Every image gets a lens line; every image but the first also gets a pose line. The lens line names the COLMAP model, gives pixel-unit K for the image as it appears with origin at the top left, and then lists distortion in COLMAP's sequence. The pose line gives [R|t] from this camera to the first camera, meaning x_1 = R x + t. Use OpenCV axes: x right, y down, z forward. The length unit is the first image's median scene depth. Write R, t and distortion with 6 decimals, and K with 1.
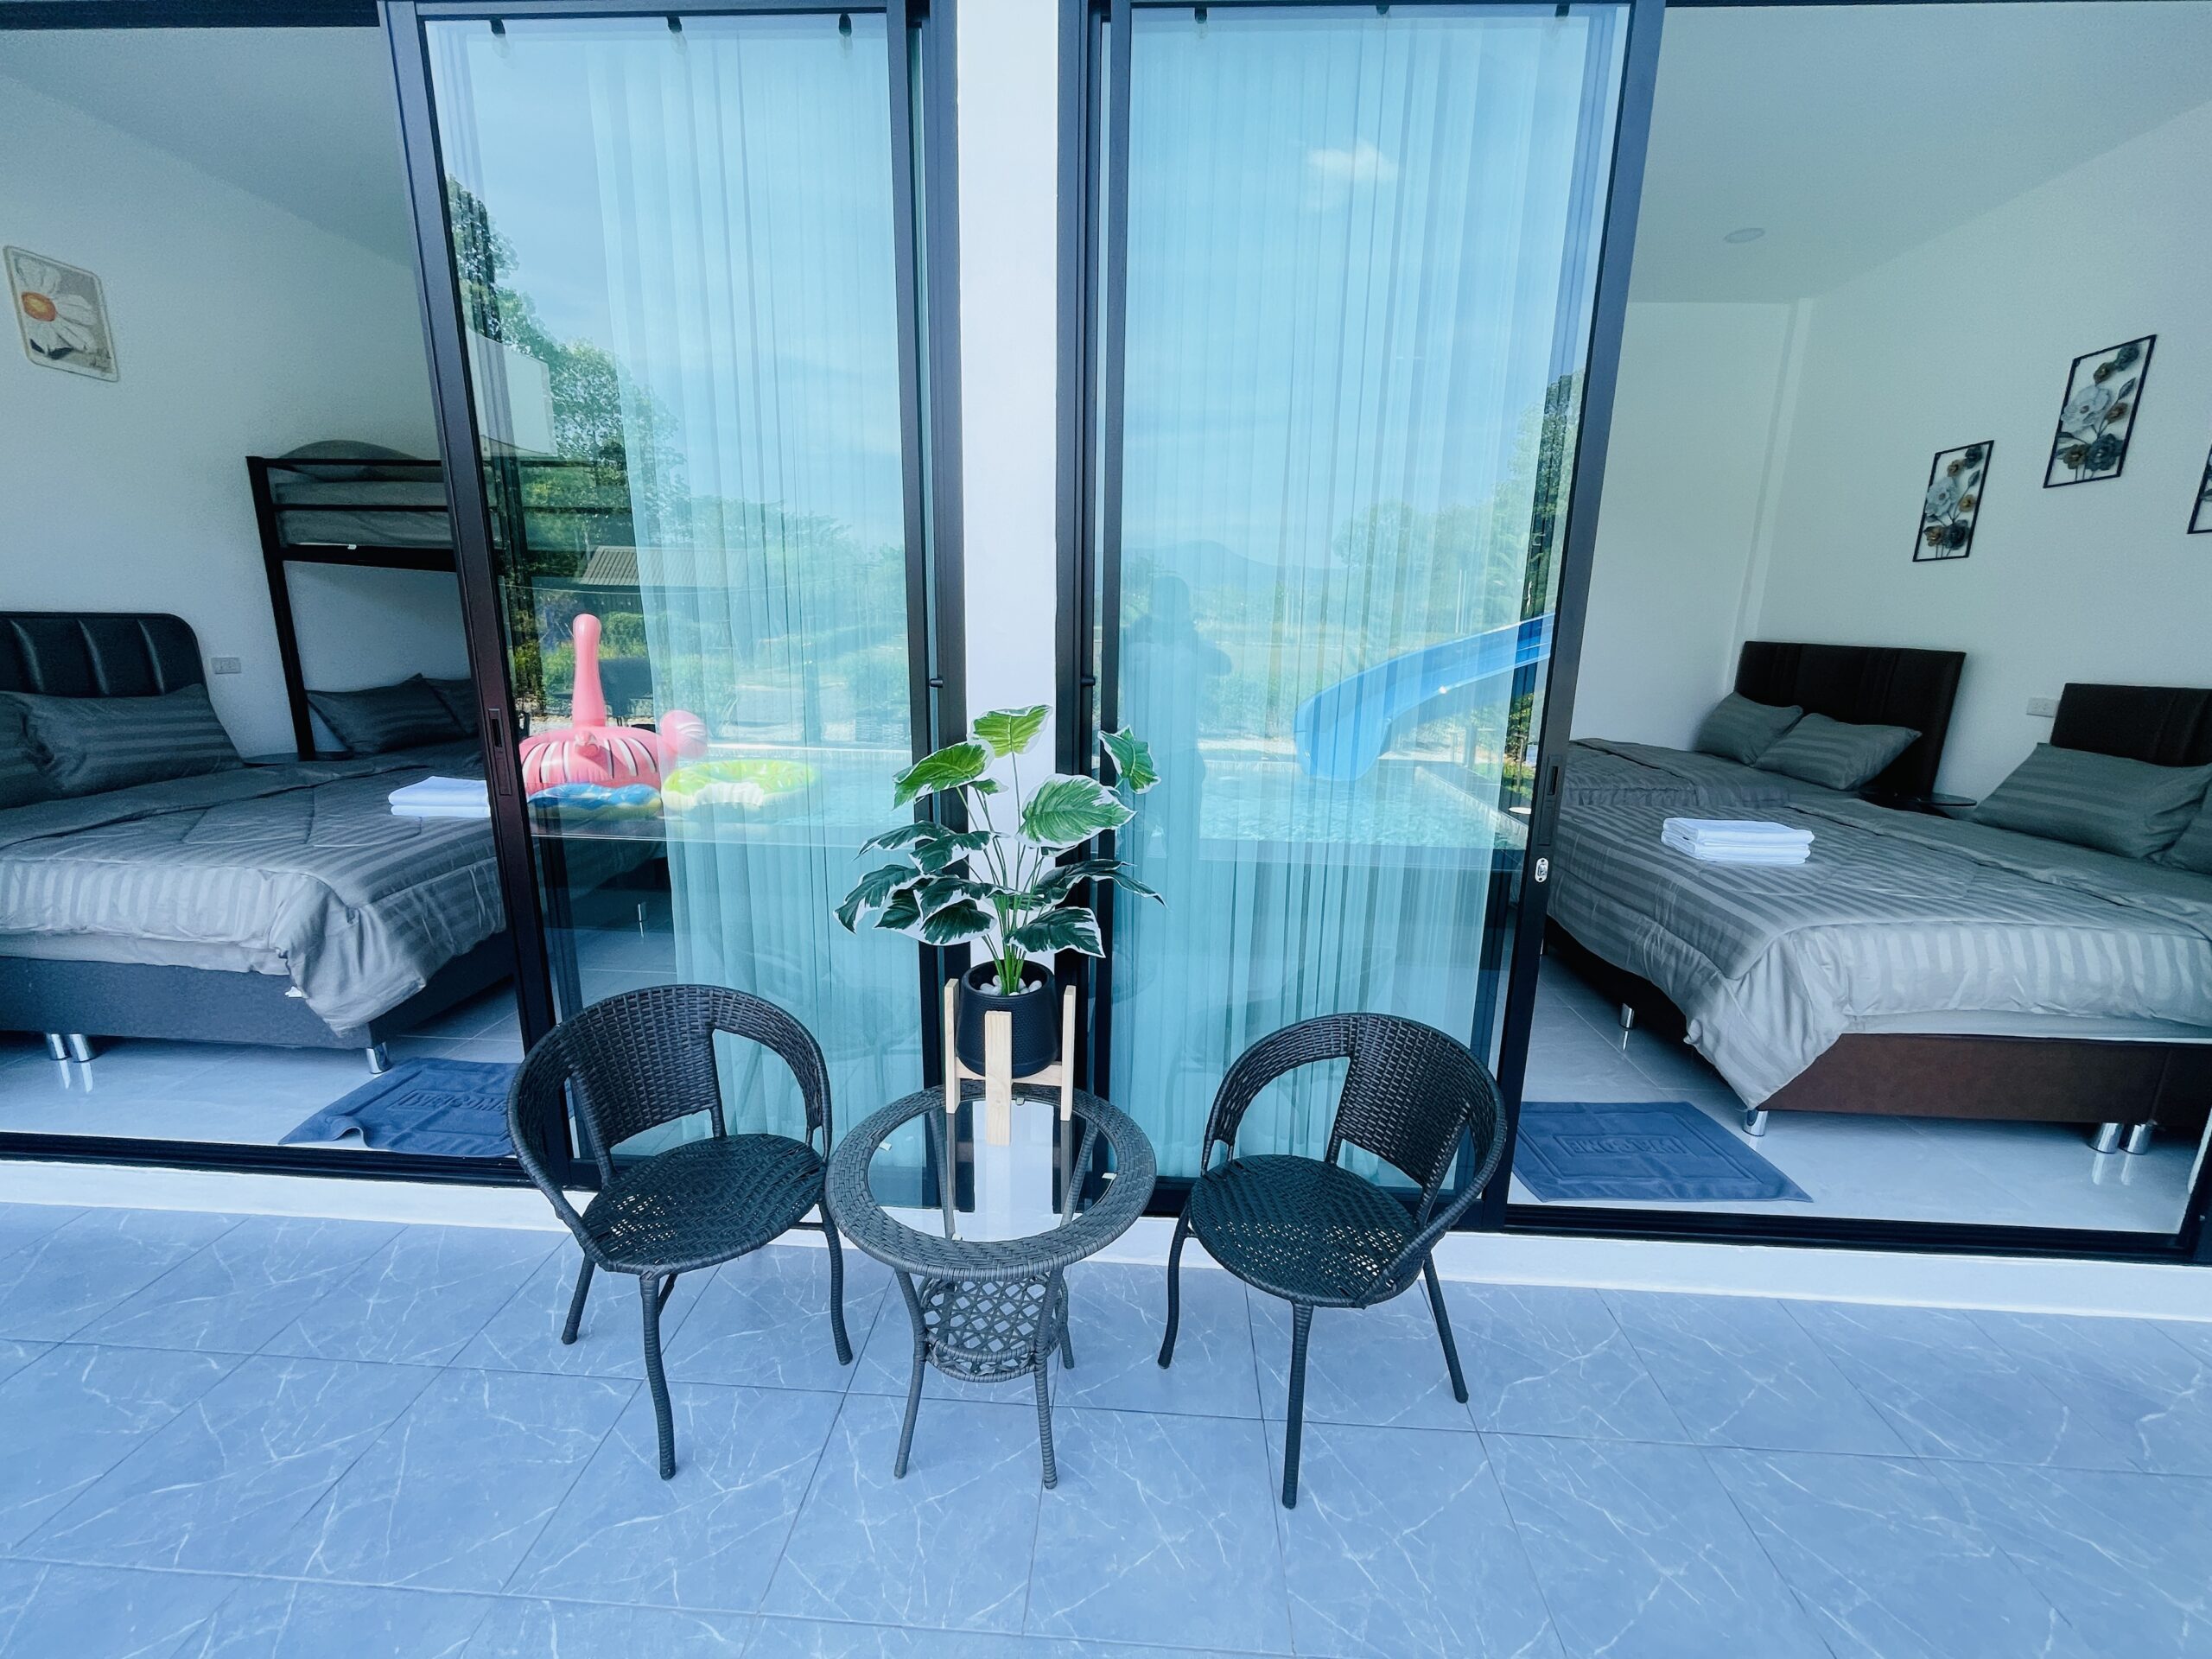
lens RADIAL K [[899.8, 0, 1111.7], [0, 899.8, 823.9], [0, 0, 1]] dist [-0.003929, 0.000569]
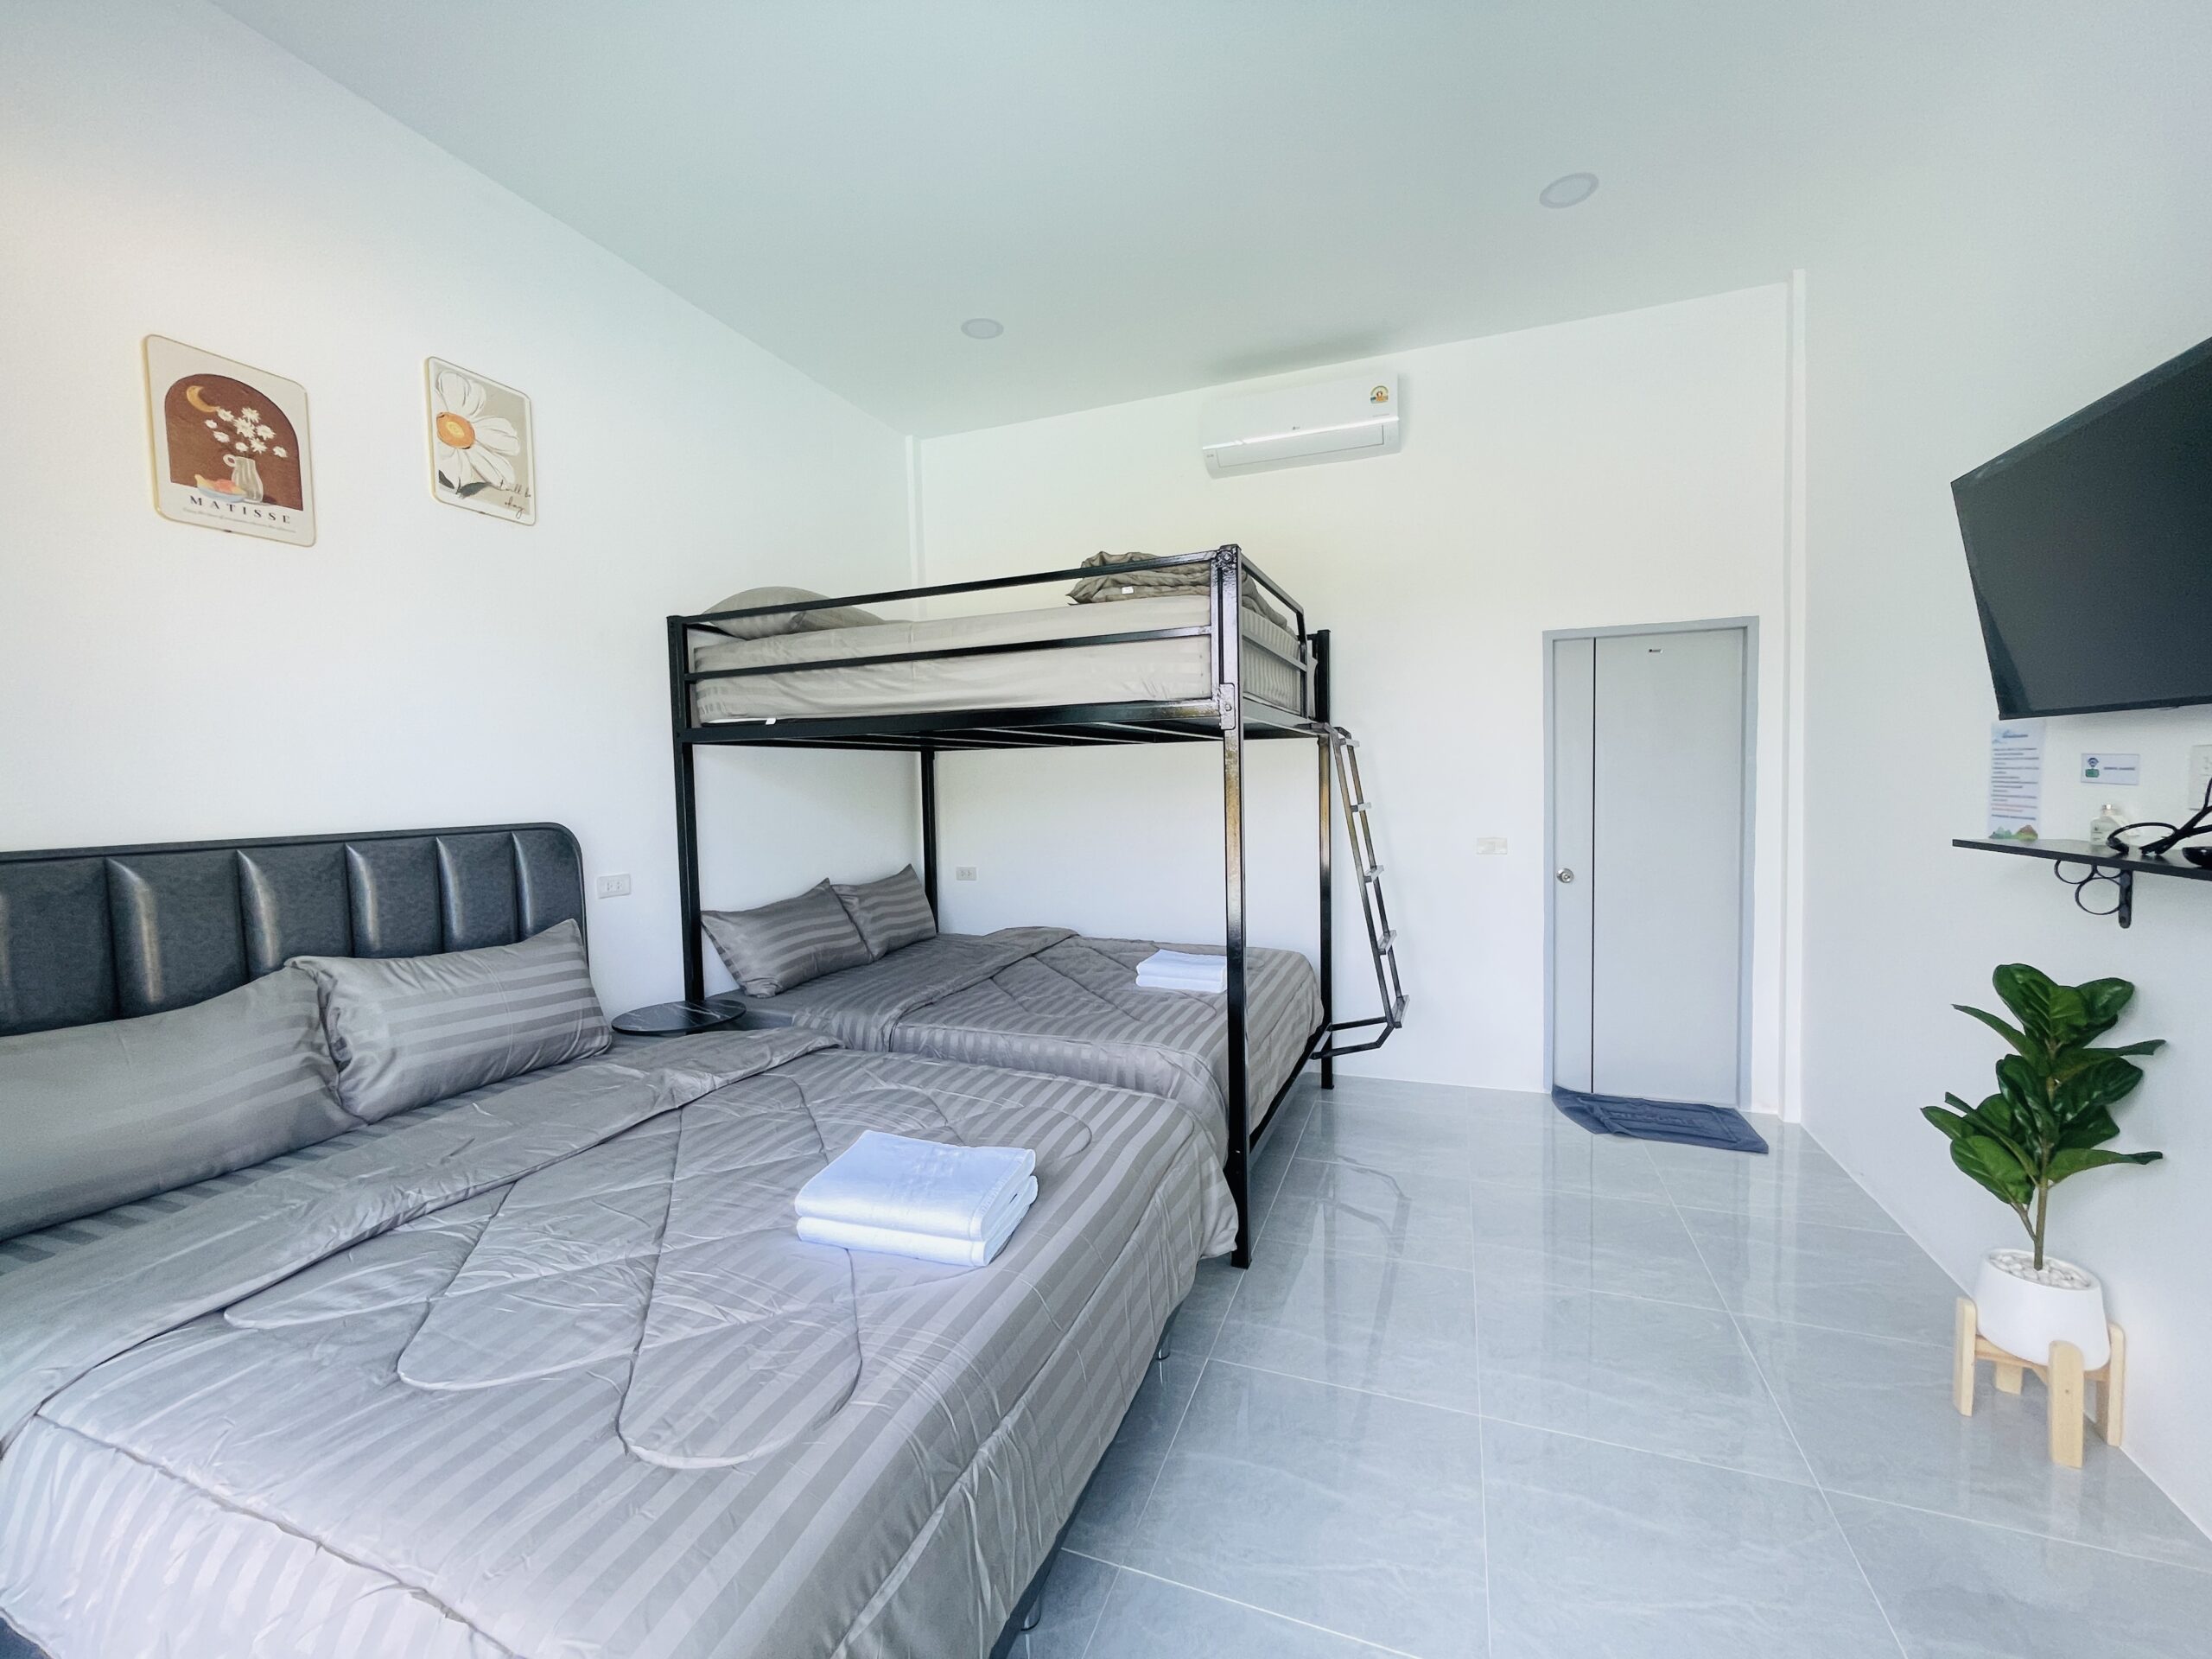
lens RADIAL K [[899.8, 0, 1107.5], [0, 899.8, 821.4], [0, 0, 1]] dist [-0.003929, 0.000569]
pose [[0.948124, -0.030083, -0.316475, -0.419877], [-0.025176, 0.985280, -0.169083, -0.130707], [0.316903, 0.168279, 0.933410, 0.490547]]
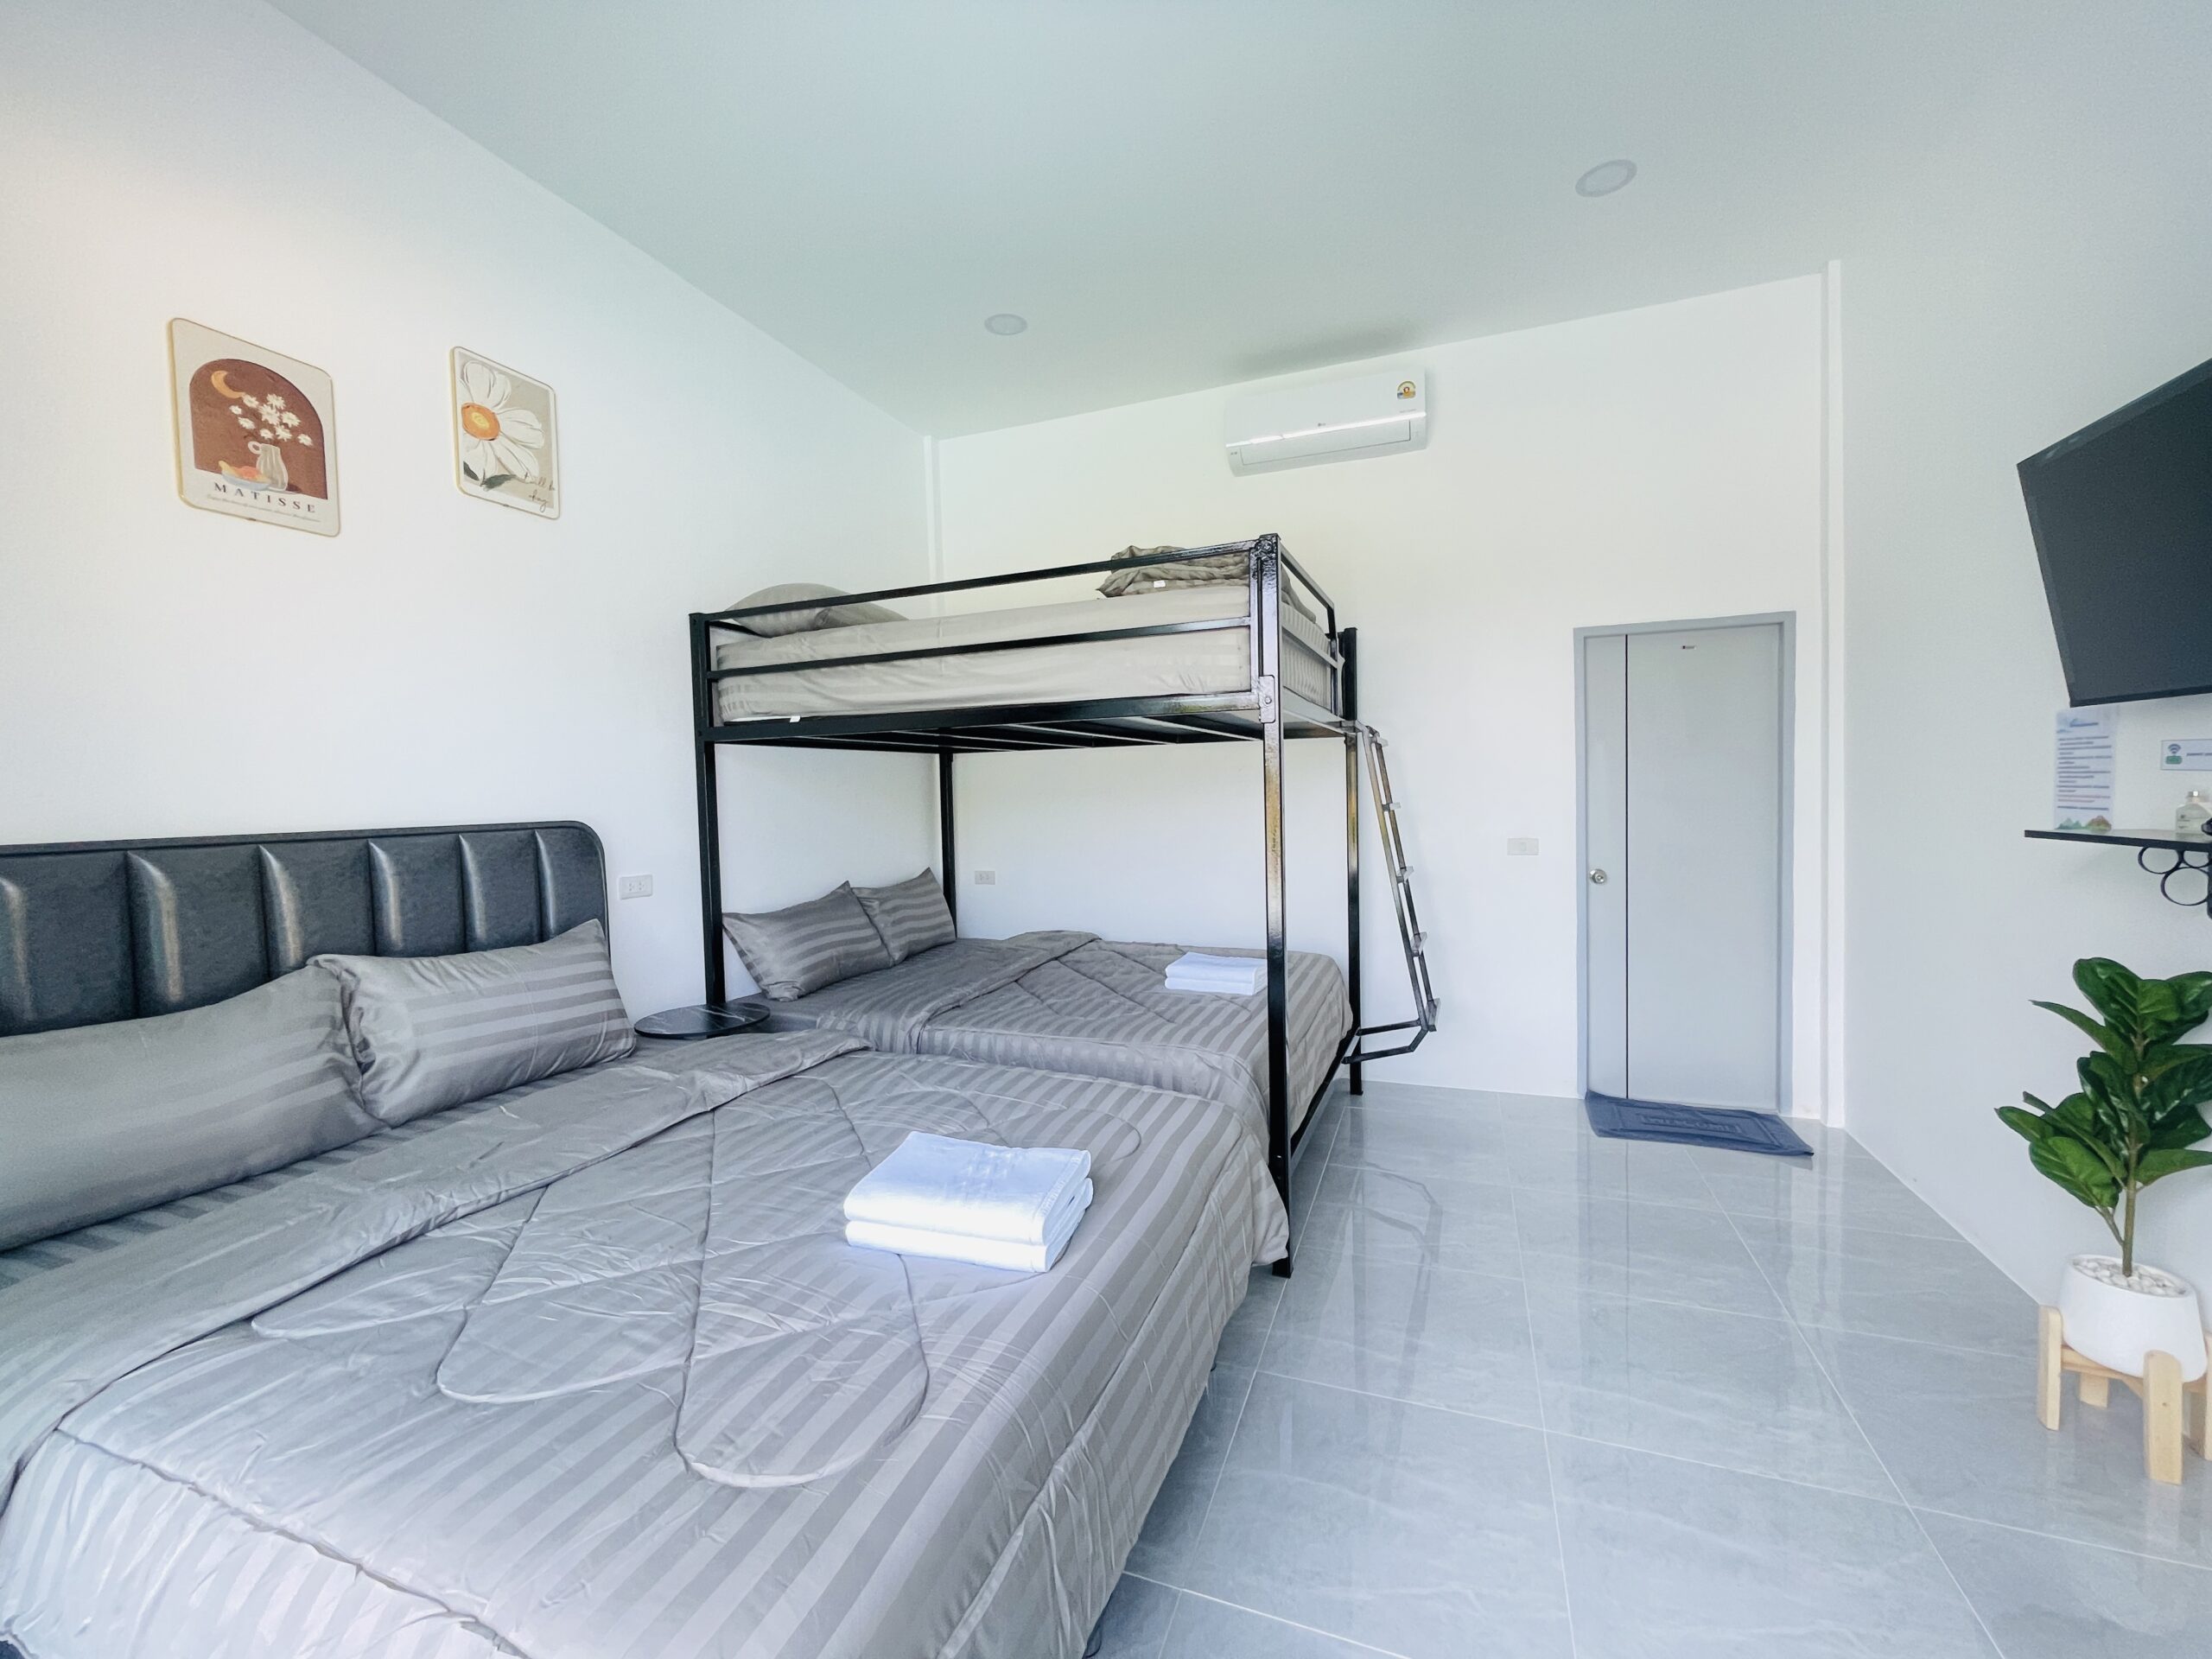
lens RADIAL K [[899.8, 0, 1107.0], [0, 899.8, 821.7], [0, 0, 1]] dist [-0.003929, 0.000569]
pose [[0.947018, -0.035690, -0.319191, -0.450354], [-0.023407, 0.983495, -0.179416, -0.122243], [0.320326, 0.177382, 0.930552, 0.499143]]
